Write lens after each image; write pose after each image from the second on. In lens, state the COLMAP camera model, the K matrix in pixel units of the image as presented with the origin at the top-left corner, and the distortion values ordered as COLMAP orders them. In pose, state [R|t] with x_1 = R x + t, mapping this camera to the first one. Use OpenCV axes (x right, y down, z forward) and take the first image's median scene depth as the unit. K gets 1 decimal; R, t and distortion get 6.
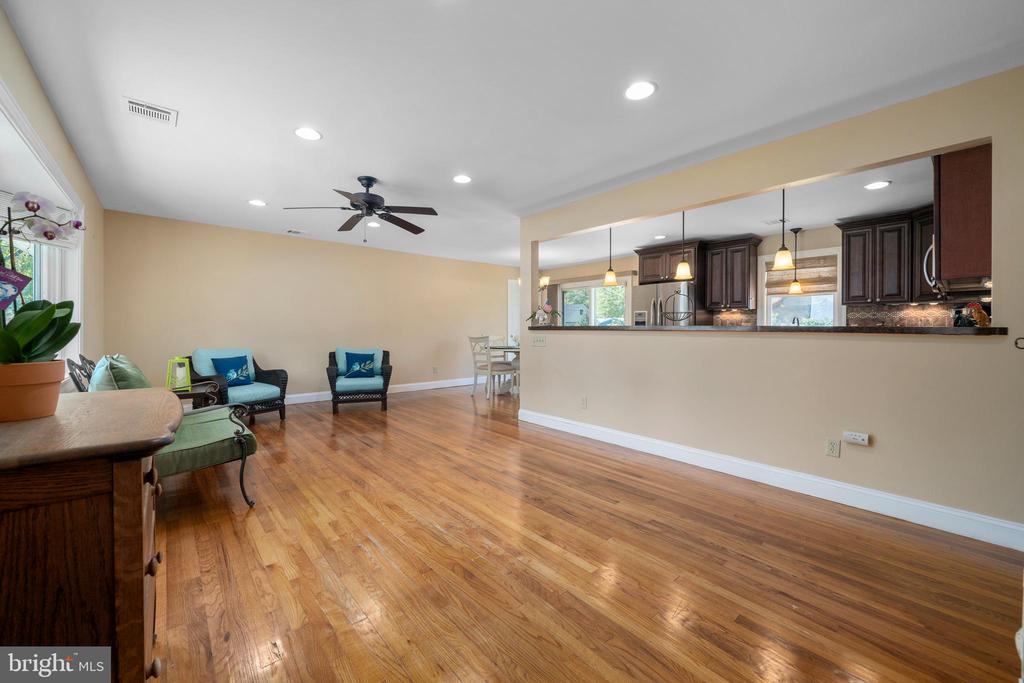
lens RADIAL K [[383.9, 0, 512.0], [0, 383.9, 341.5], [0, 0, 1]] dist [-0.000352, 0.000000]
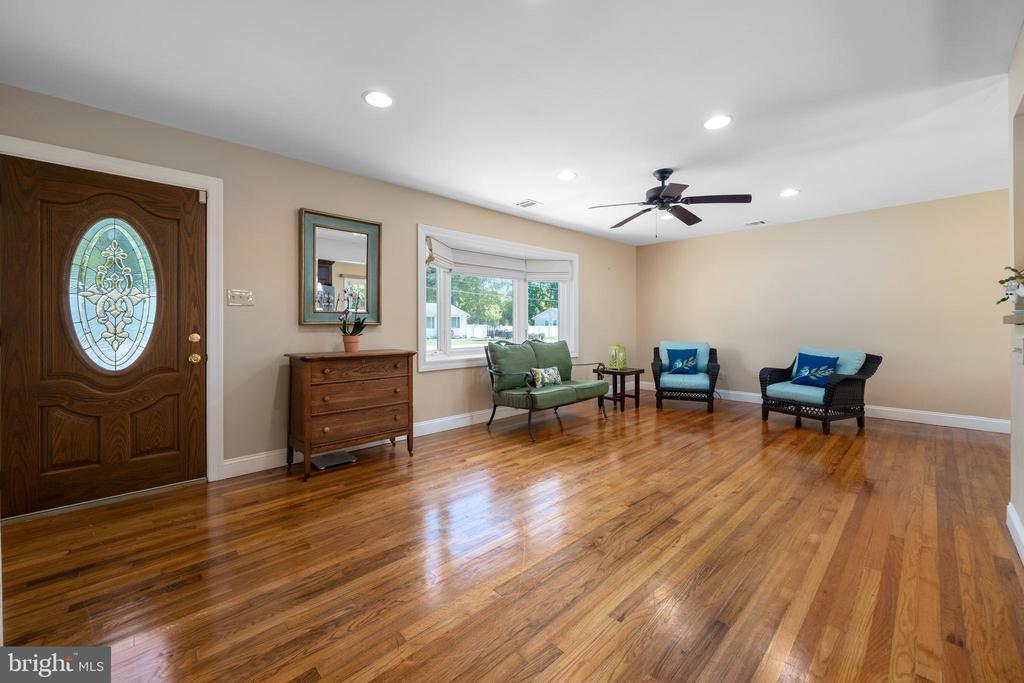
lens RADIAL K [[384.5, 0, 507.8], [0, 384.5, 335.5], [0, 0, 1]] dist [-0.001242, 0.000046]
pose [[0.071518, 0.019588, -0.997247, 0.635419], [-0.024918, 0.999530, 0.017846, -0.014080], [0.997128, 0.023573, 0.071972, 0.592858]]
